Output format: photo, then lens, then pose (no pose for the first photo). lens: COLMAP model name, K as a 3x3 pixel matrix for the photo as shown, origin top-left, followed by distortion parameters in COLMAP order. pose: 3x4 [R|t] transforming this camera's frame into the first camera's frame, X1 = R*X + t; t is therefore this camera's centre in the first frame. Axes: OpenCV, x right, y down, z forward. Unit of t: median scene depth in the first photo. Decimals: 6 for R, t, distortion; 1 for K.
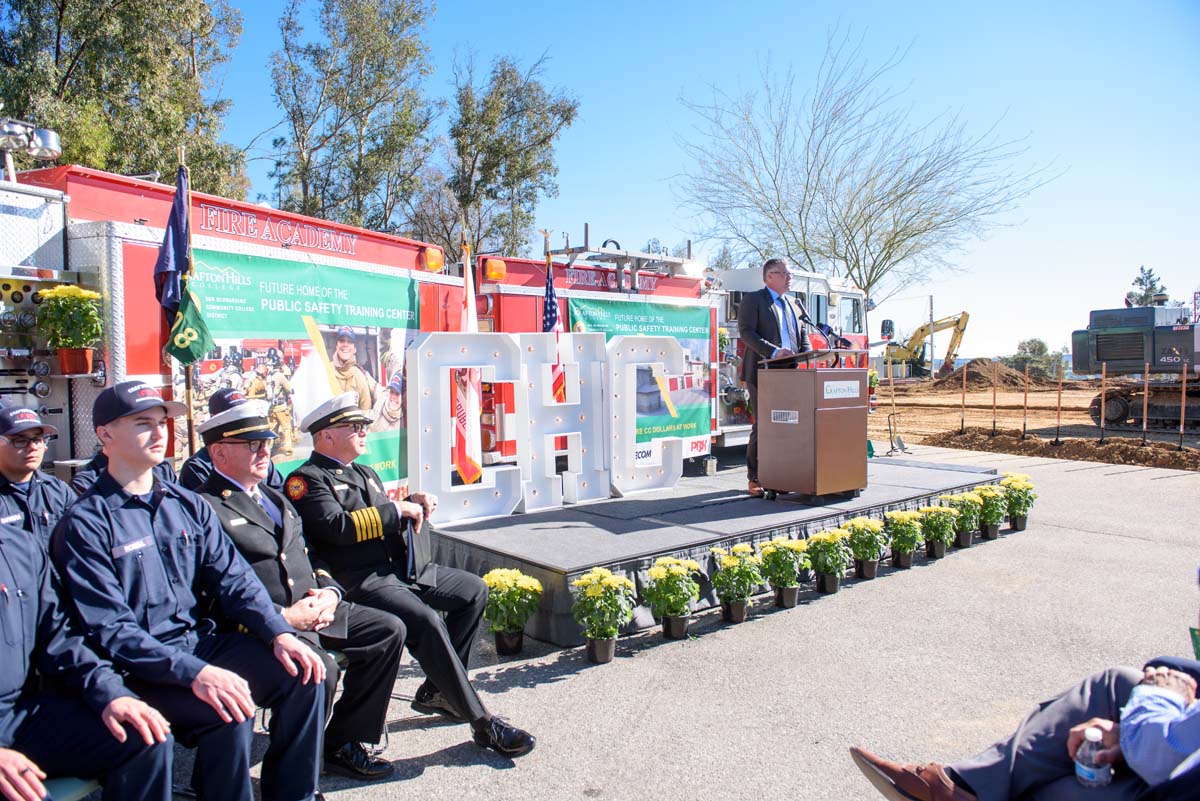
lens RADIAL K [[819.3, 0, 600.0], [0, 819.3, 400.5], [0, 0, 1]] dist [-0.046069, -0.000682]
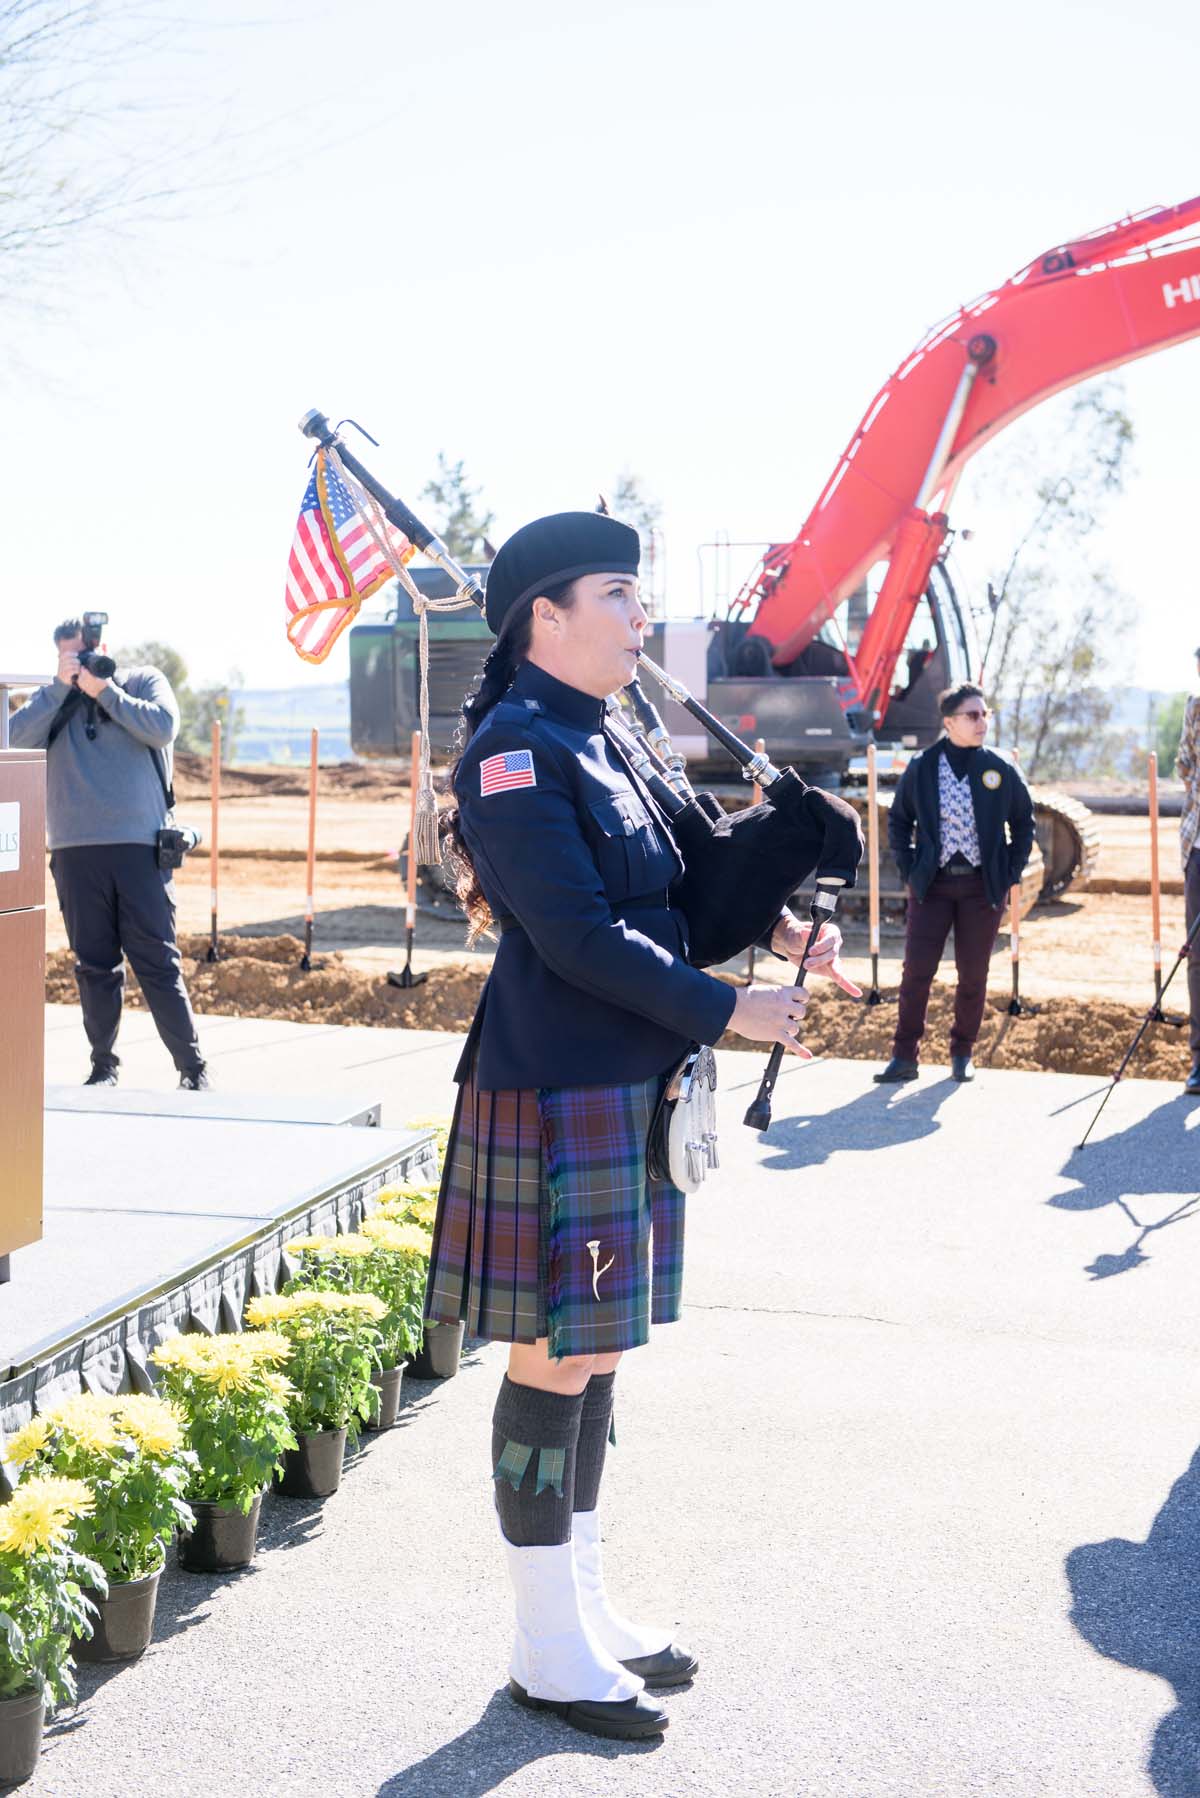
lens RADIAL K [[2628.7, 0, 600.0], [0, 2628.7, 899.0], [0, 0, 1]] dist [0.115544, -0.015167]
pose [[0.784592, -0.015895, 0.619809, -0.008466], [-0.003048, 0.999560, 0.029492, -0.005550], [-0.620005, -0.025028, 0.784199, 0.082646]]
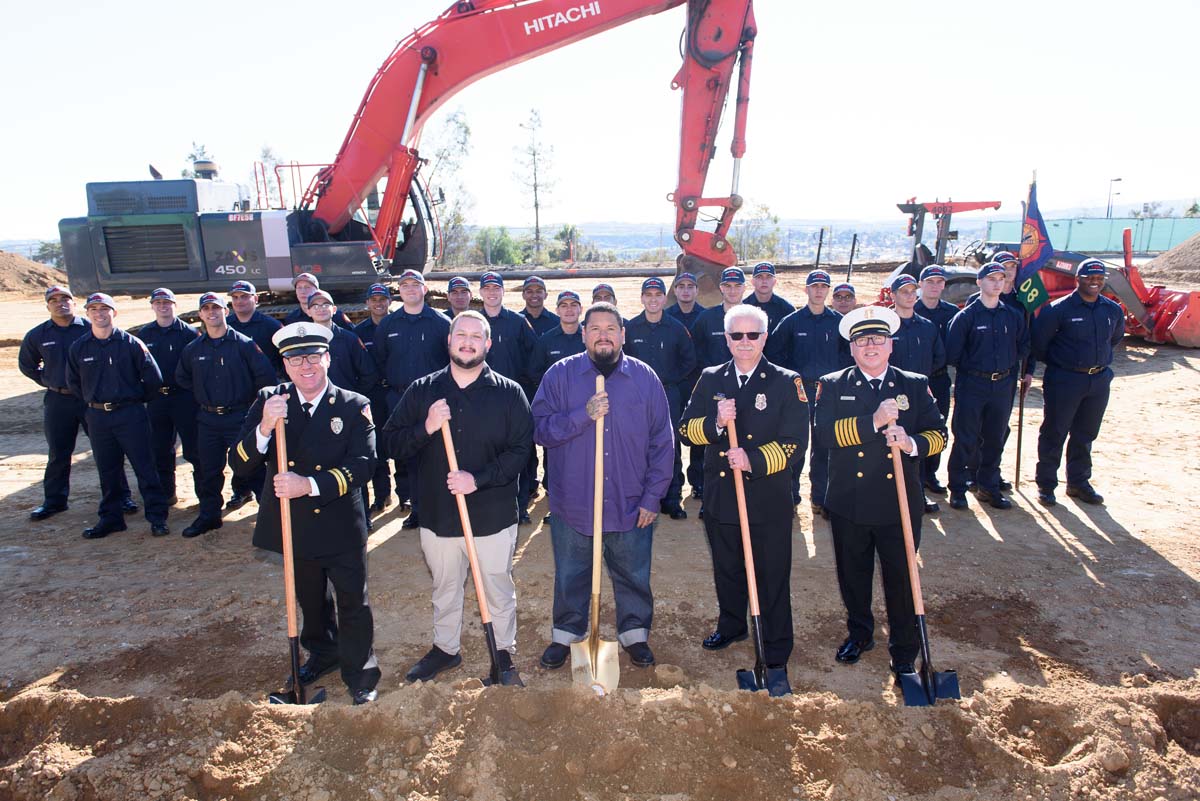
lens RADIAL K [[811.1, 0, 601.8], [0, 811.1, 406.2], [0, 0, 1]] dist [0.000945, -0.001557]
pose [[0.509640, -0.175124, 0.842377, 0.290444], [0.046509, 0.983242, 0.176270, -0.041318], [-0.859130, -0.050656, 0.509245, 0.399250]]
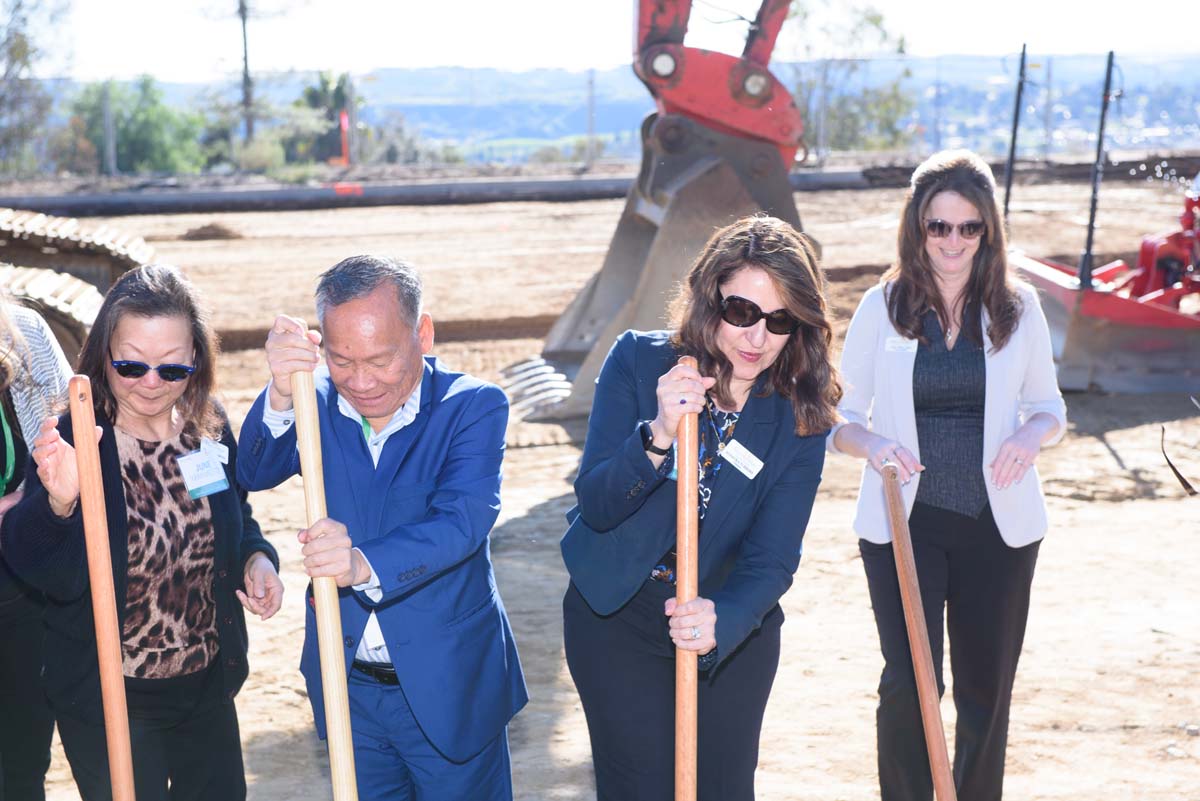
lens RADIAL K [[2279.2, 0, 600.0], [0, 2279.2, 400.5], [0, 0, 1]] dist [0.066686, 0.150325]
pose [[0.441940, -0.118097, 0.889237, 0.269958], [0.057920, 0.992984, 0.103090, -0.029521], [-0.895173, 0.005945, 0.445680, 0.393164]]
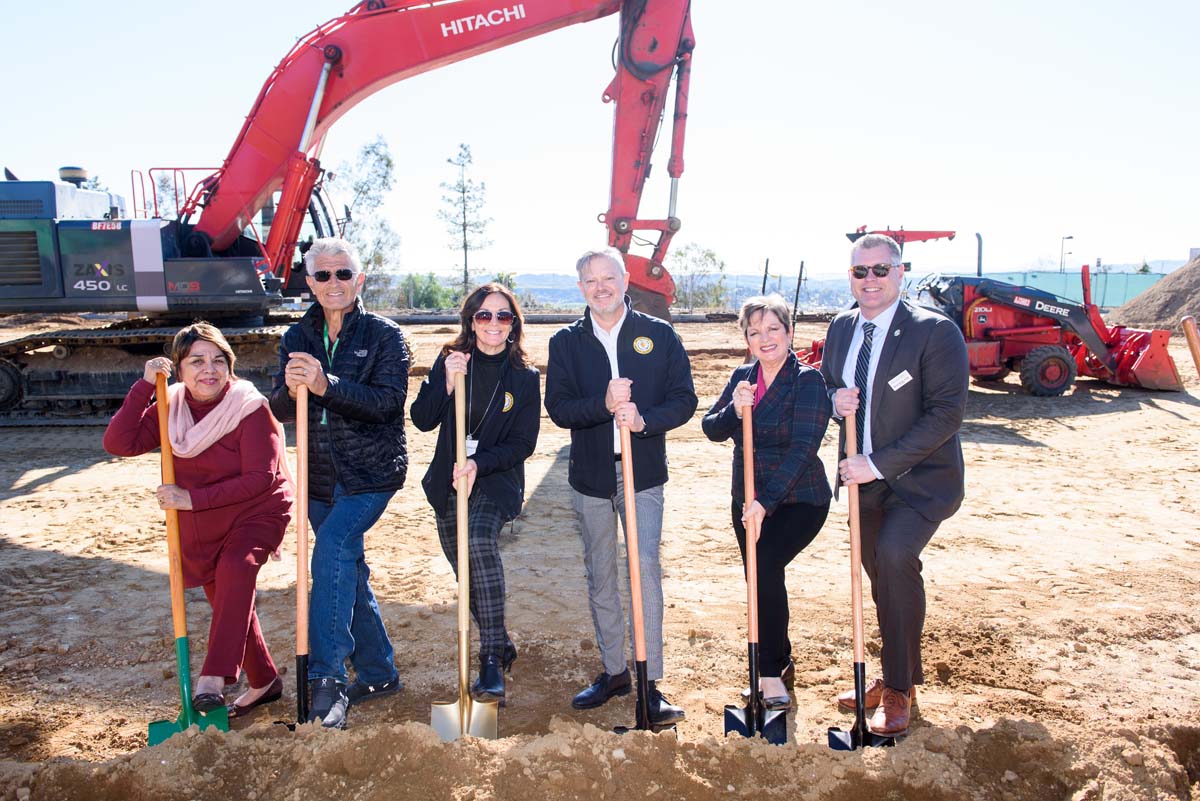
lens RADIAL K [[878.4, 0, 600.7], [0, 878.4, 405.8], [0, 0, 1]] dist [-0.004639, -0.003169]
pose [[0.450157, -0.106797, 0.886540, 0.314225], [0.029950, 0.994069, 0.104543, -0.020995], [-0.892447, -0.020509, 0.450685, 0.401874]]
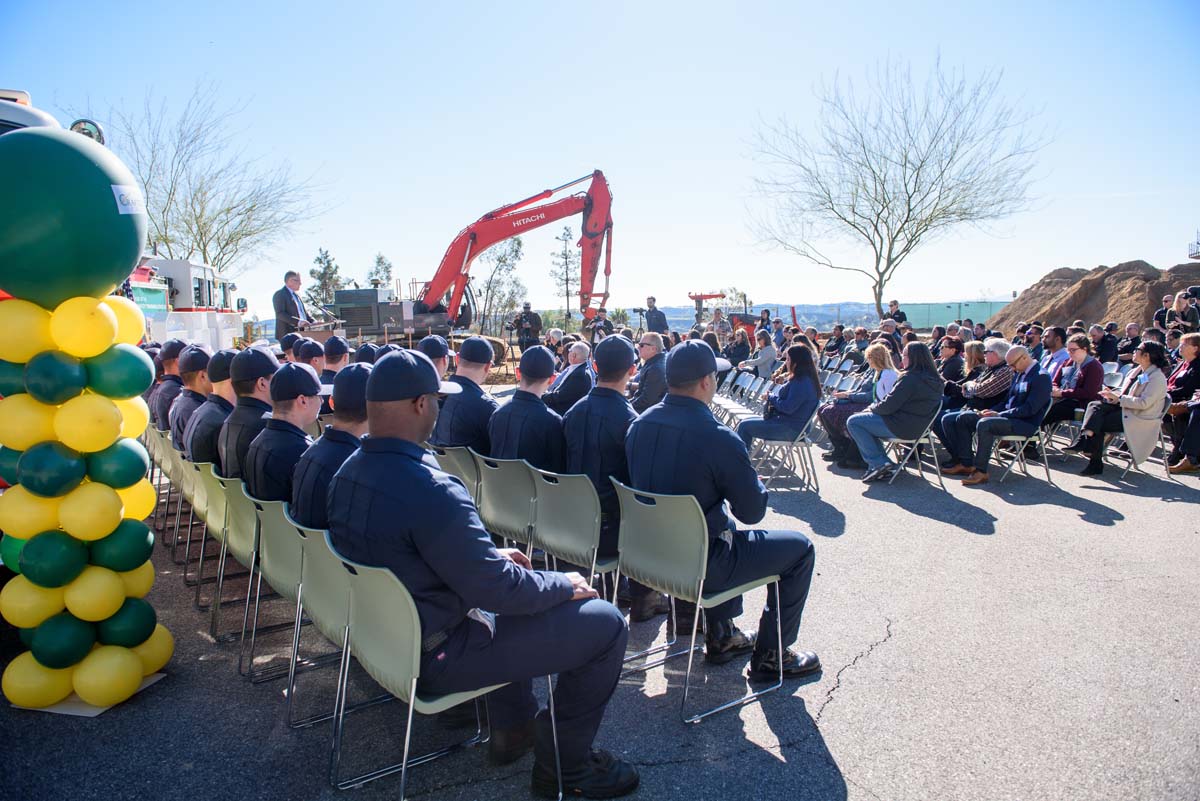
lens RADIAL K [[822.5, 0, 630.1], [0, 822.5, 414.5], [0, 0, 1]] dist [-0.077941, -0.000066]
pose [[0.560125, -0.095119, 0.822929, -0.267939], [0.049247, 0.995453, 0.081540, 0.010767], [-0.826943, -0.005146, 0.562262, -0.195959]]
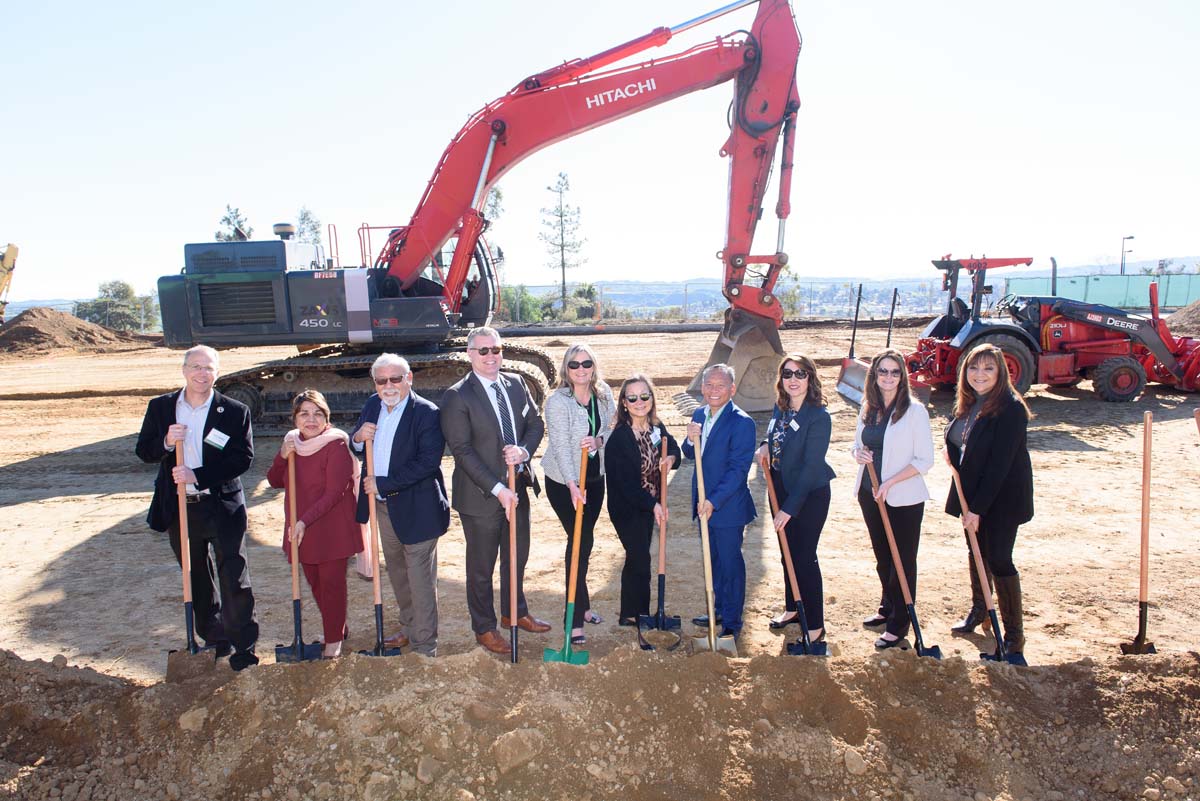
lens RADIAL K [[812.9, 0, 601.9], [0, 812.9, 406.1], [0, 0, 1]] dist [0.002051, -0.001869]
pose [[0.522314, -0.115917, 0.844838, 0.242181], [0.049204, 0.993164, 0.105848, -0.039282], [-0.851333, -0.013717, 0.524447, 0.410524]]
